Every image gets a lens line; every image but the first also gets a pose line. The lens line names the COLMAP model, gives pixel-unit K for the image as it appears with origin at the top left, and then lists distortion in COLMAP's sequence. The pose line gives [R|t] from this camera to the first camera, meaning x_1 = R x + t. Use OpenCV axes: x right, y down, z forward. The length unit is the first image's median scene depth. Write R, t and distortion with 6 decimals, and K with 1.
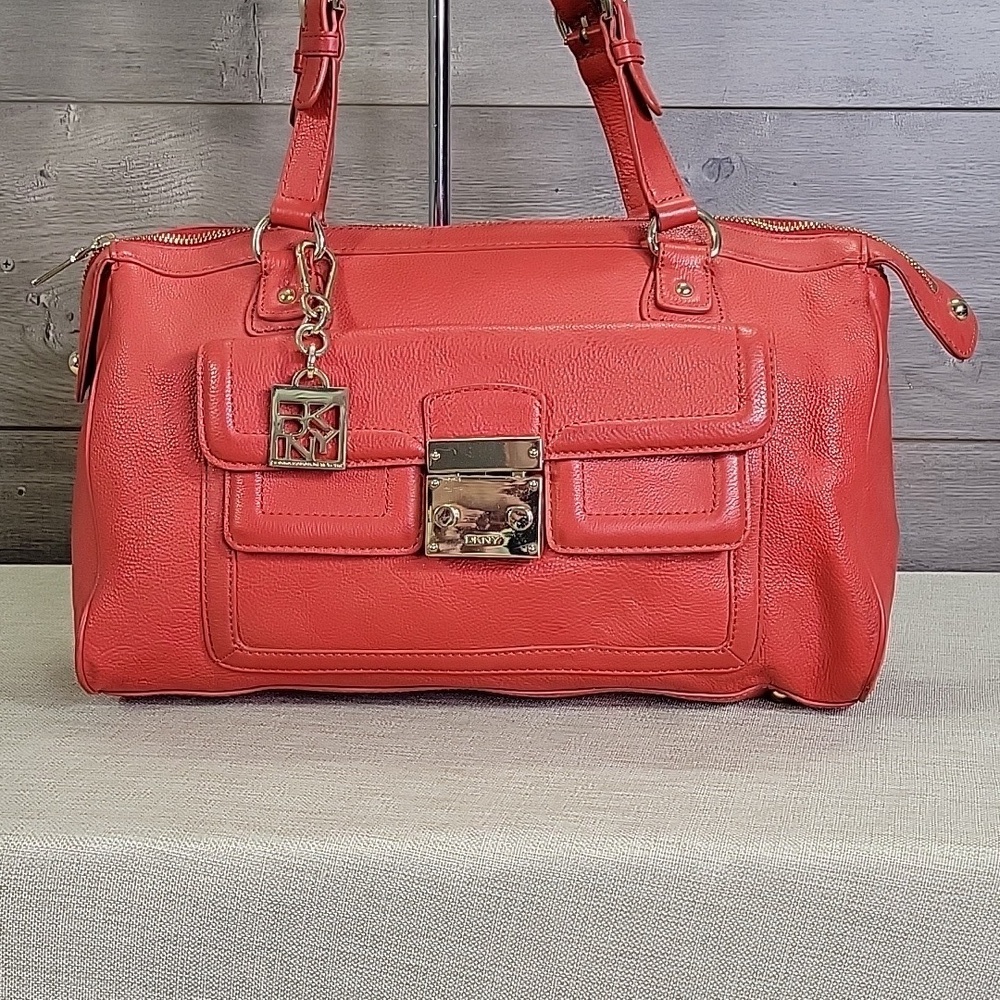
lens RADIAL K [[1684.5, 0, 477.5], [0, 1684.5, 501.2], [0, 0, 1]] dist [0.002381, 0.045018]
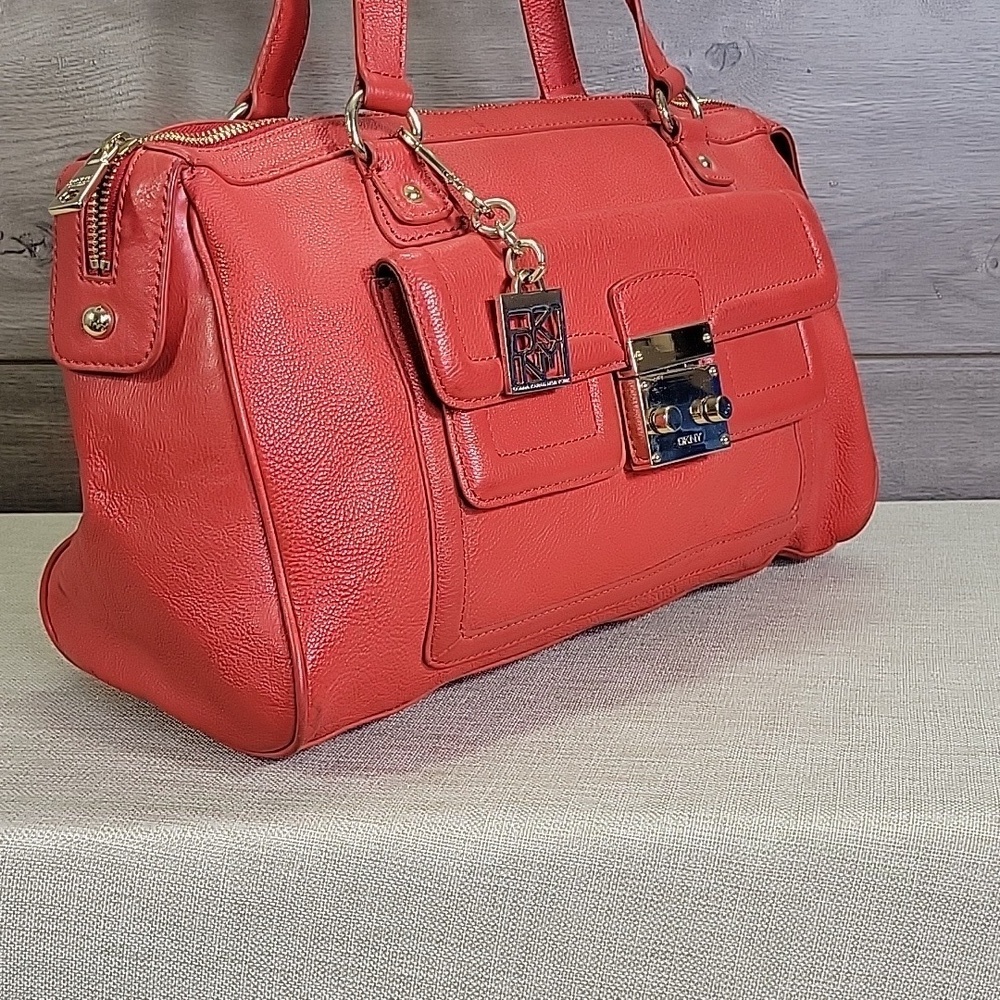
lens RADIAL K [[1675.5, 0, 486.1], [0, 1675.5, 484.3], [0, 0, 1]] dist [0.046481, -0.049813]
pose [[0.999523, -0.021358, 0.022313, -0.011767], [0.020949, 0.999611, 0.018418, 0.017361], [-0.022698, -0.017941, 0.999581, 0.163610]]
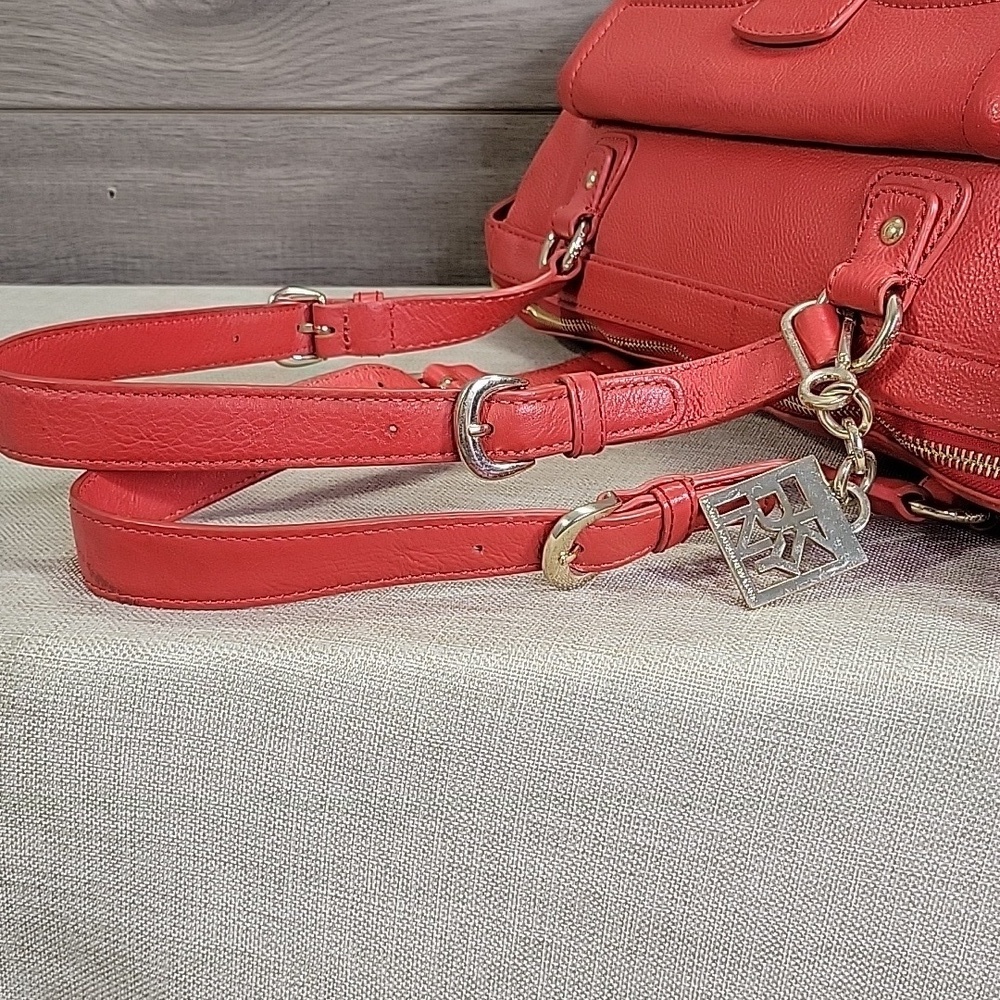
lens RADIAL K [[1639.6, 0, 500.0], [0, 1639.6, 500.0], [0, 0, 1]] dist [0.188596, -1.274418]
pose [[0.996814, 0.005834, -0.079552, -0.043164], [0.004861, 0.991024, 0.133595, 0.055624], [0.079617, -0.133556, 0.987838, 0.372258]]
